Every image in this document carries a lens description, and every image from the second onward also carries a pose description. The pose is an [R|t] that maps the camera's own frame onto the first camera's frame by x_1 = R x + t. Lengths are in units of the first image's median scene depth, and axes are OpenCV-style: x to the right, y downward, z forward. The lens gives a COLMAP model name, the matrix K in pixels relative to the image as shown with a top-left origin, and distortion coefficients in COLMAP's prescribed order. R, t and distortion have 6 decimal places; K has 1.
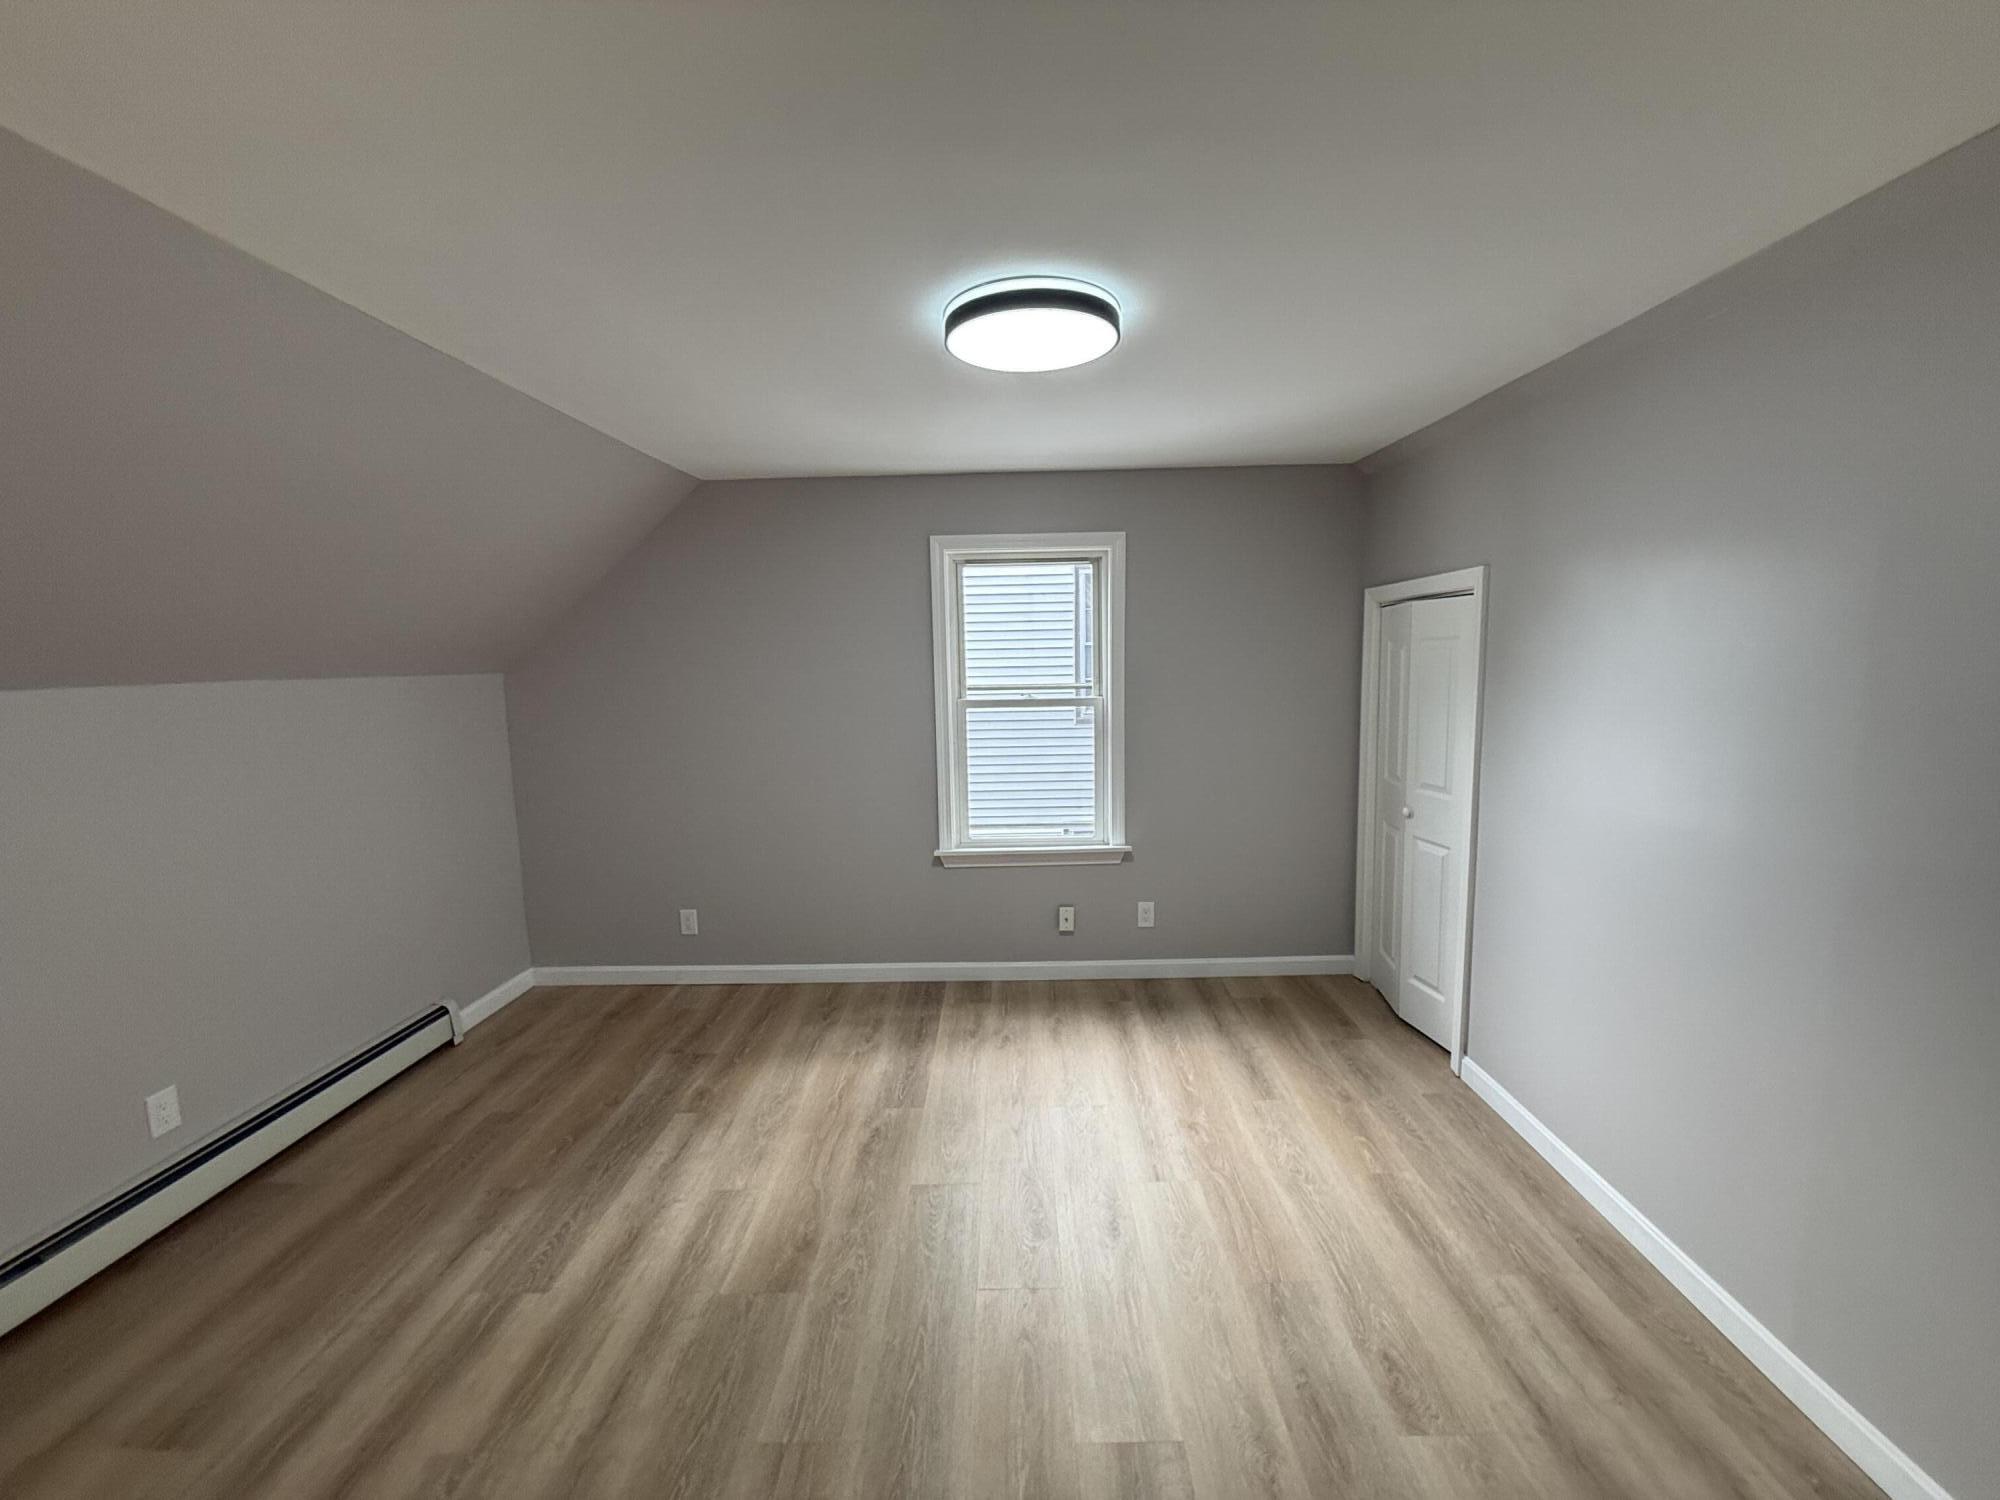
lens RADIAL K [[804.8, 0, 1007.0], [0, 804.8, 747.3], [0, 0, 1]] dist [0.000680, 0.000717]
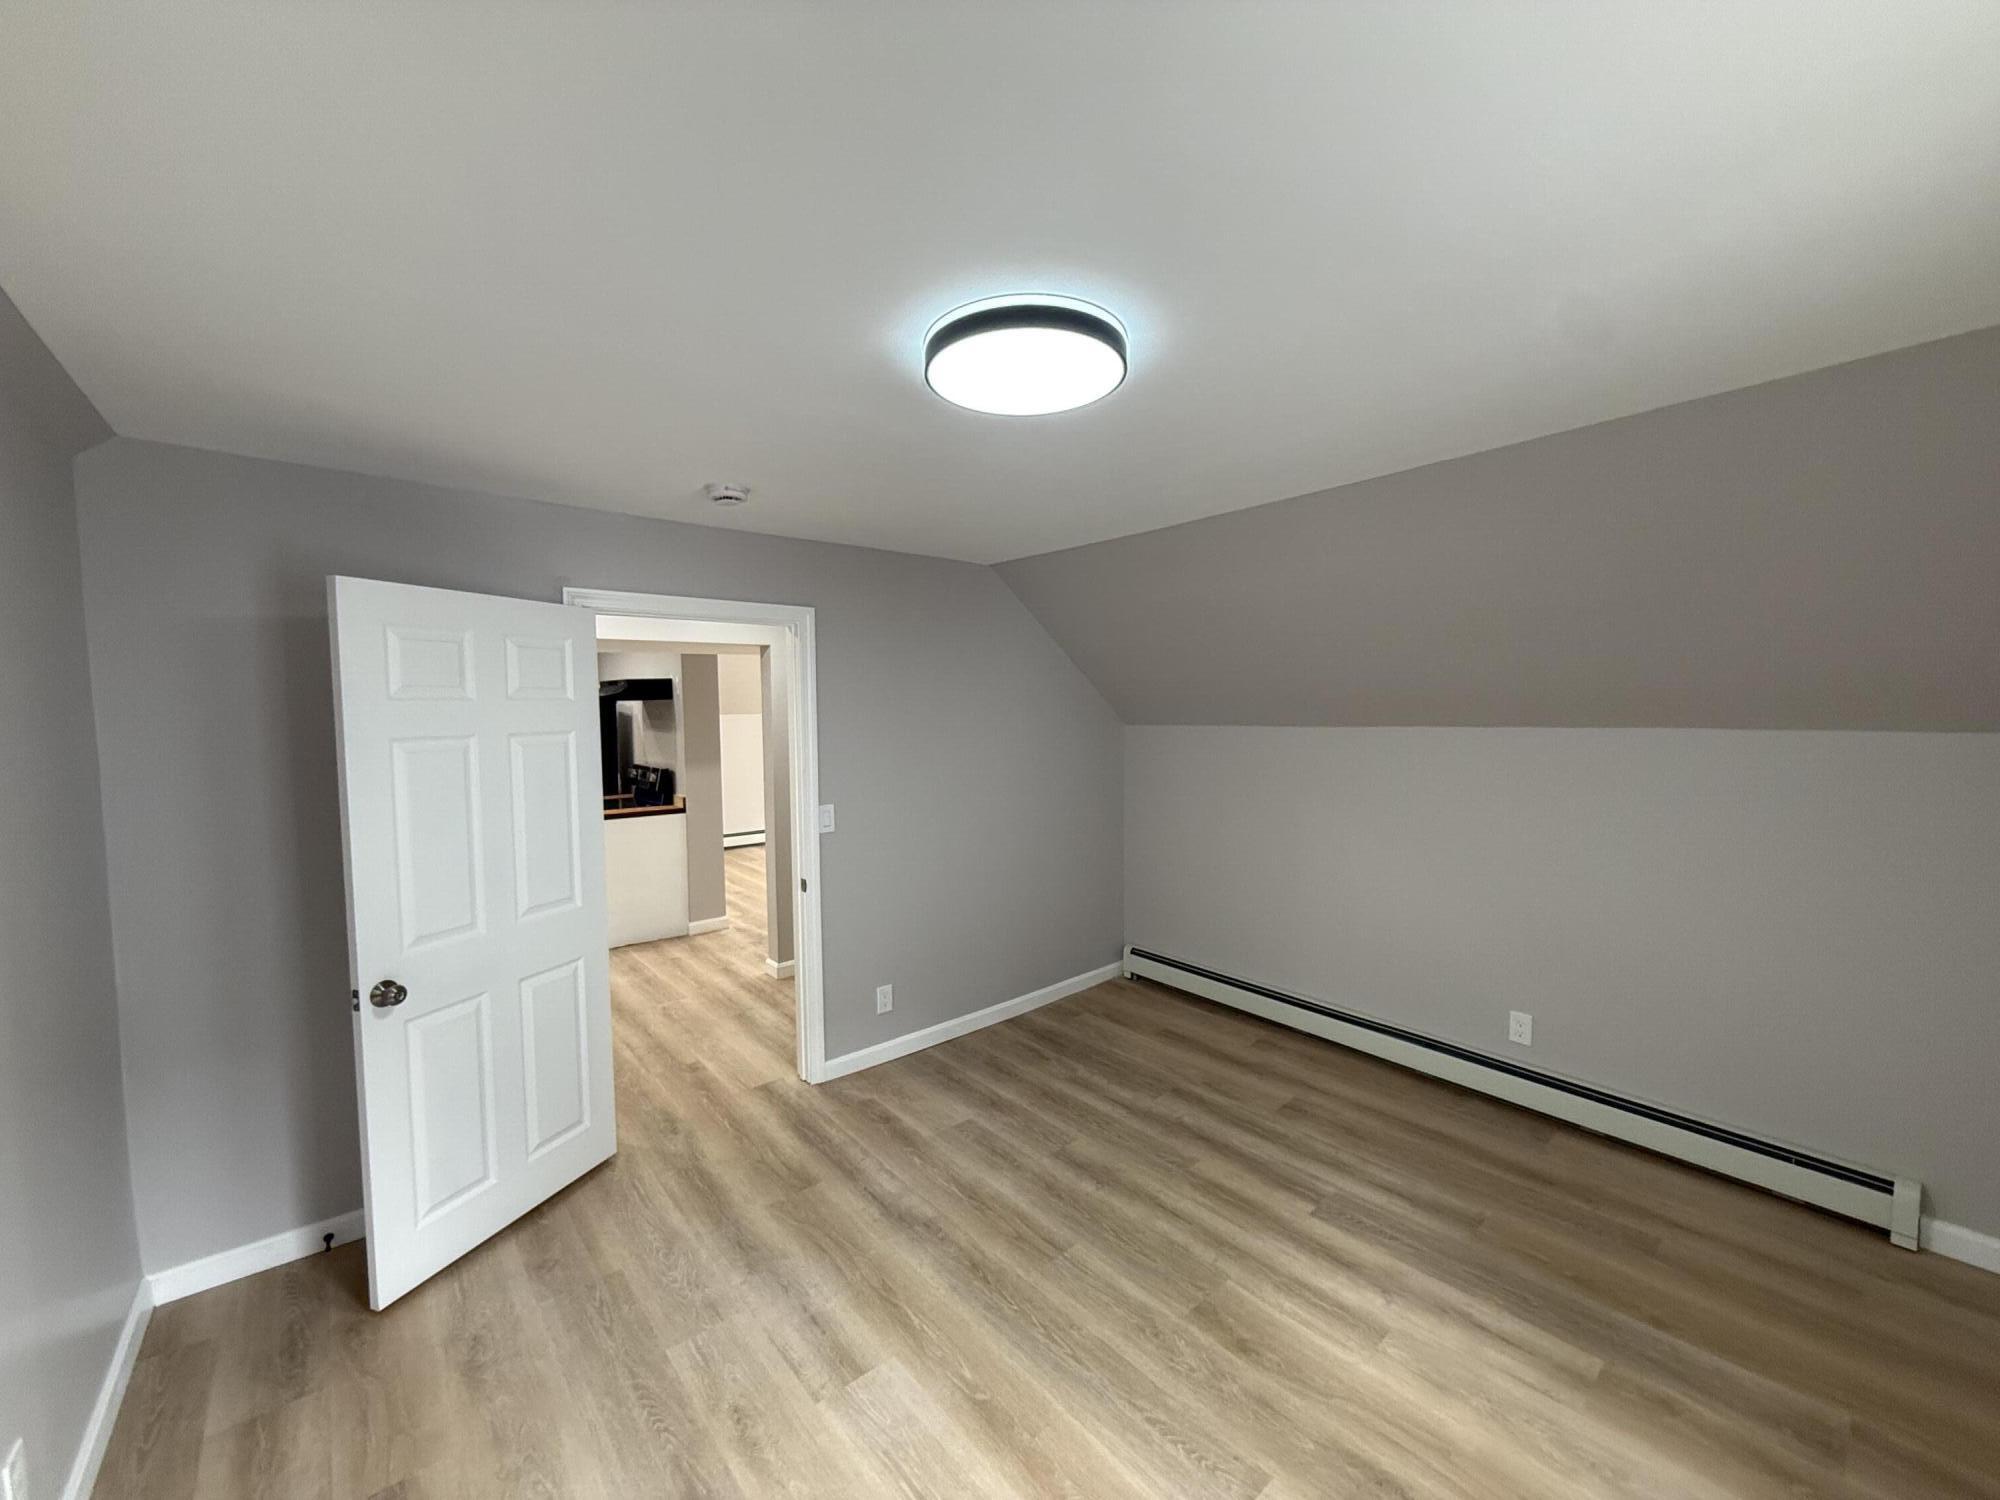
lens RADIAL K [[804.8, 0, 1002.2], [0, 804.8, 756.3], [0, 0, 1]] dist [0.000680, 0.000717]
pose [[-0.763551, 0.063081, -0.642659, 0.558256], [-0.050757, 0.986275, 0.157115, -0.205291], [0.643749, 0.152585, -0.749870, 1.513376]]
